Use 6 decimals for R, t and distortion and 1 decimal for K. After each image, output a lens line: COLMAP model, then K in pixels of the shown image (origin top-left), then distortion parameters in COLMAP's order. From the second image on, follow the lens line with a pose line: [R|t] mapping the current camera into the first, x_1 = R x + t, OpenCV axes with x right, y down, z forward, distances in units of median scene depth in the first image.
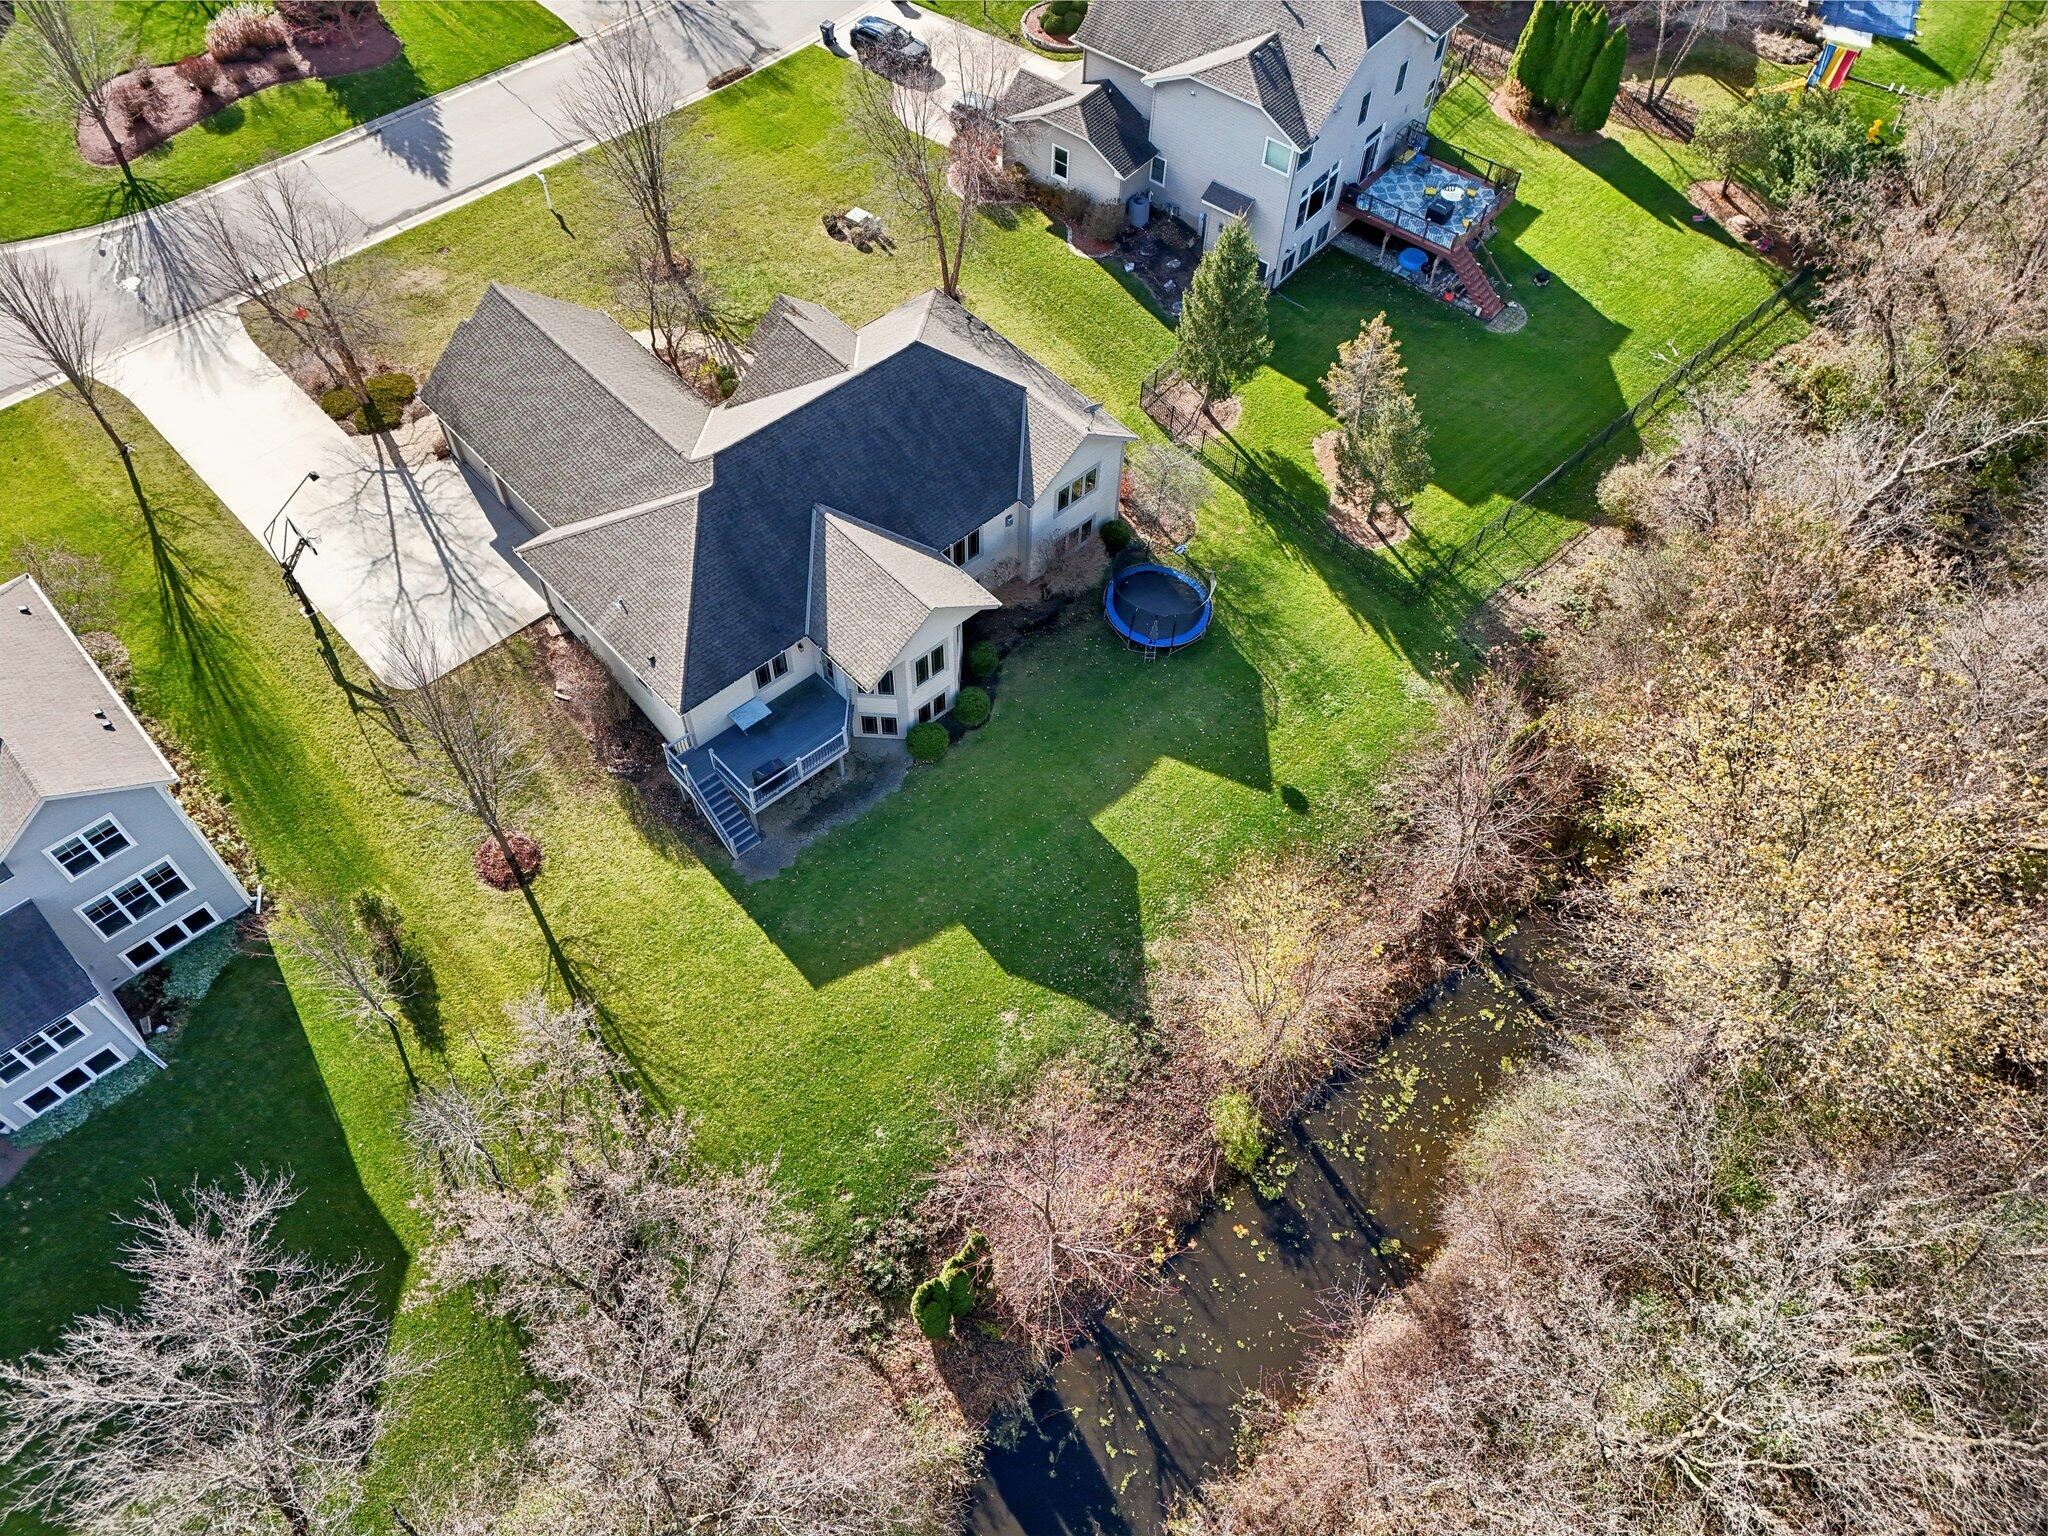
lens RADIAL K [[1493.2, 0, 1016.4], [0, 1493.2, 768.5], [0, 0, 1]] dist [0.085355, -0.086530]
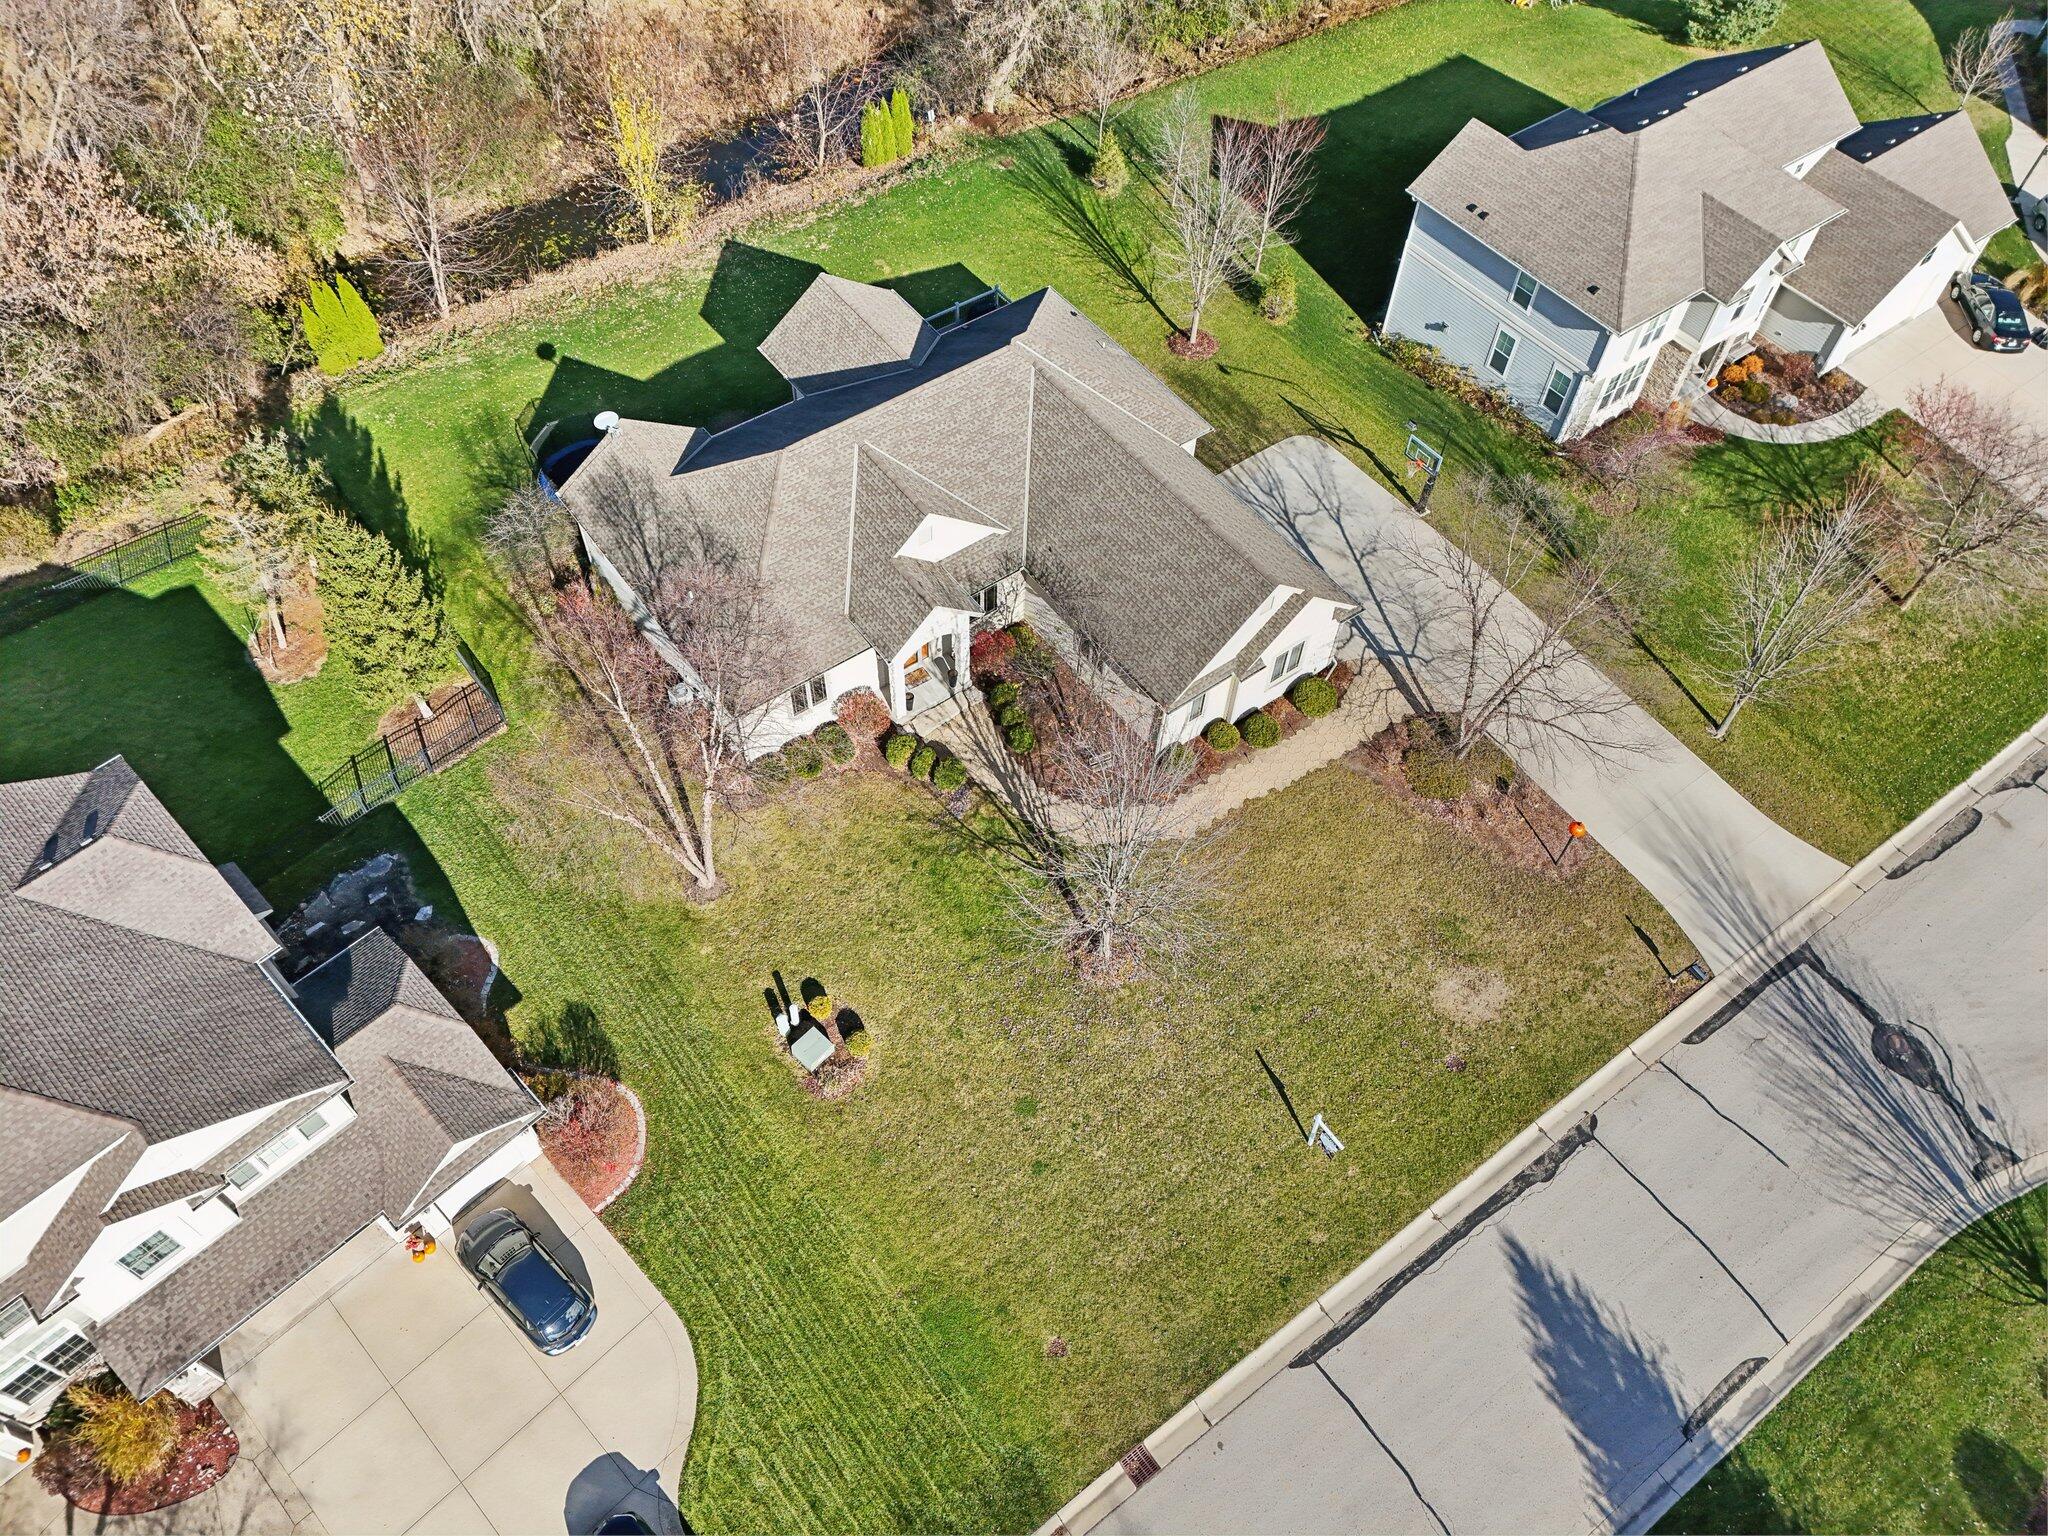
lens RADIAL K [[1493.2, 0, 1016.4], [0, 1493.2, 768.5], [0, 0, 1]] dist [0.085355, -0.086530]
pose [[-0.993391, -0.110917, 0.029518, -0.220634], [0.063871, -0.320527, 0.945083, -1.033750], [-0.095365, 0.940723, 0.325493, 0.776116]]
